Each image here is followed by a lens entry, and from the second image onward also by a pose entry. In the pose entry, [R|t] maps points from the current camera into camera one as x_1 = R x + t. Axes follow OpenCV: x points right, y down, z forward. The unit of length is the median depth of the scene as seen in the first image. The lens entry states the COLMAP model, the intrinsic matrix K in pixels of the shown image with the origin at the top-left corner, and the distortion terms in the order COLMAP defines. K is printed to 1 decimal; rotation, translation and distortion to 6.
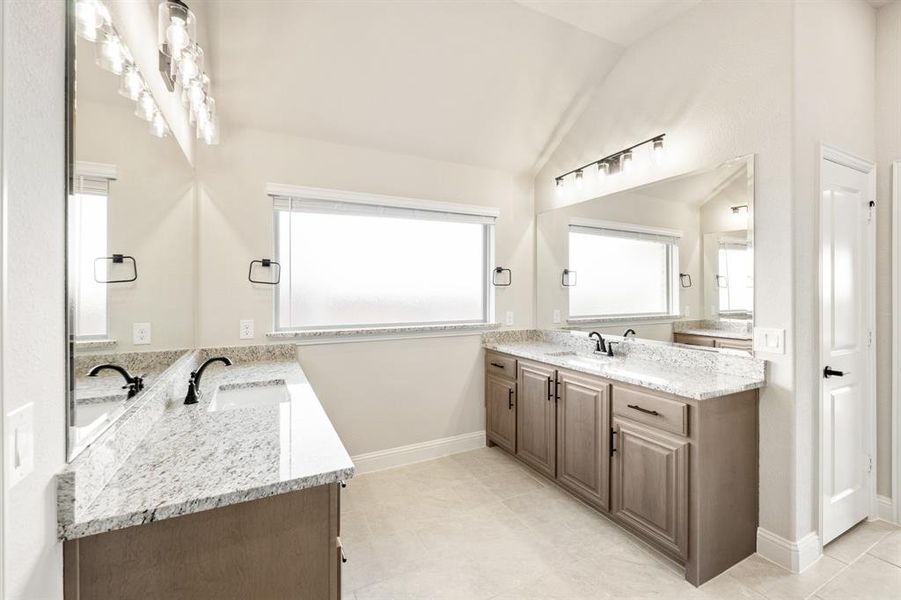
lens RADIAL K [[374.3, 0, 452.6], [0, 374.3, 293.8], [0, 0, 1]] dist [0.000567, 0.000071]
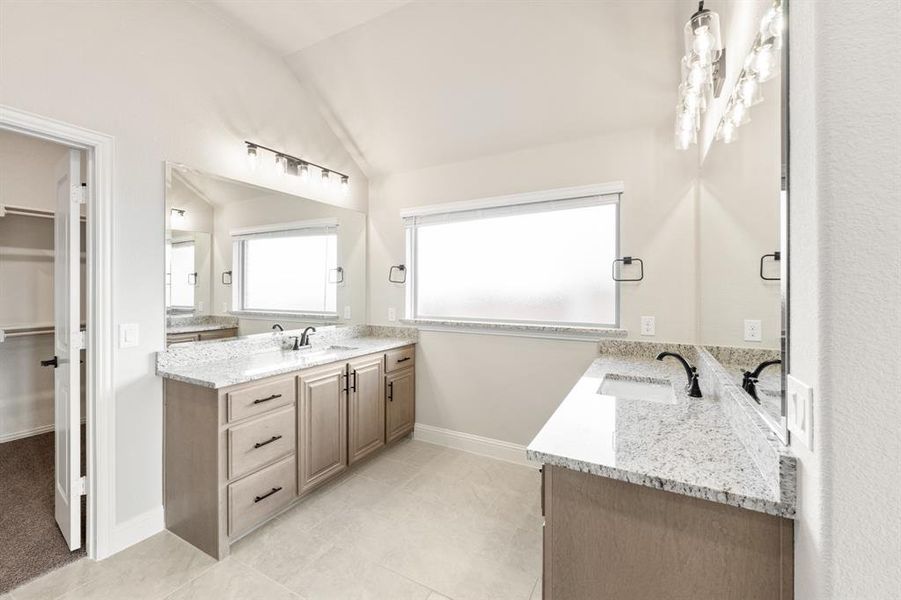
lens RADIAL K [[374.3, 0, 452.6], [0, 374.3, 293.8], [0, 0, 1]] dist [0.000567, 0.000071]
pose [[0.569369, 0.014478, -0.821954, 0.695285], [-0.007968, 0.999895, 0.012092, -0.003530], [0.822043, -0.000335, 0.569425, 0.345481]]
